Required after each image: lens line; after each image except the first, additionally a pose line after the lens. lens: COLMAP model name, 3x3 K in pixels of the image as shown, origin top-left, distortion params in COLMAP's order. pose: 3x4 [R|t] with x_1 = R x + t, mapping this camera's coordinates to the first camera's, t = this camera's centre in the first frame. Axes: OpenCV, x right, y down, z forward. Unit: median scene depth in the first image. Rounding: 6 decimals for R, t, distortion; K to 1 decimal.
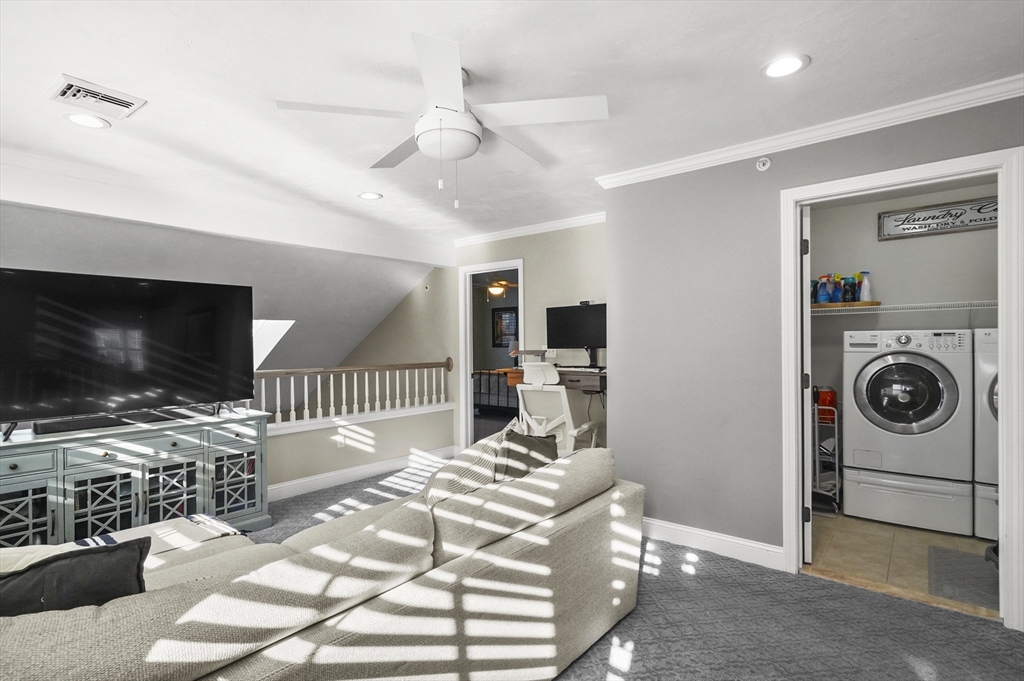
lens RADIAL K [[509.9, 0, 512.4], [0, 509.9, 342.8], [0, 0, 1]] dist [-0.000935, -0.000321]
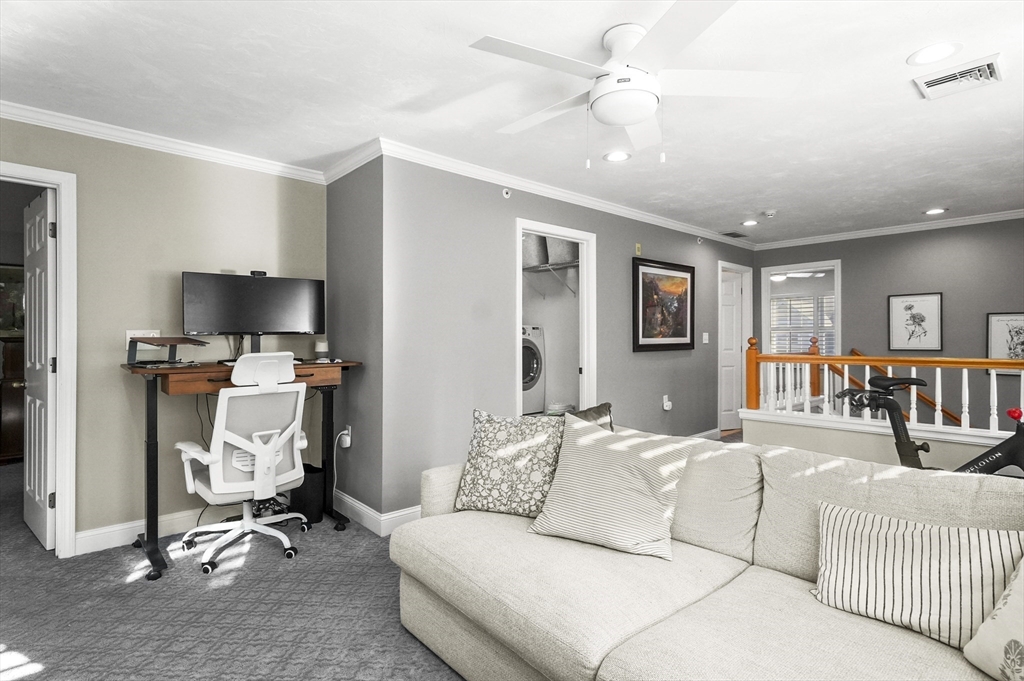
lens RADIAL K [[509.9, 0, 516.8], [0, 509.9, 341.1], [0, 0, 1]] dist [-0.000935, -0.000321]
pose [[0.153286, 0.002617, 0.988178, -0.596300], [-0.001241, 0.999996, -0.002456, 0.024558], [-0.988181, -0.000850, 0.153288, 0.576856]]
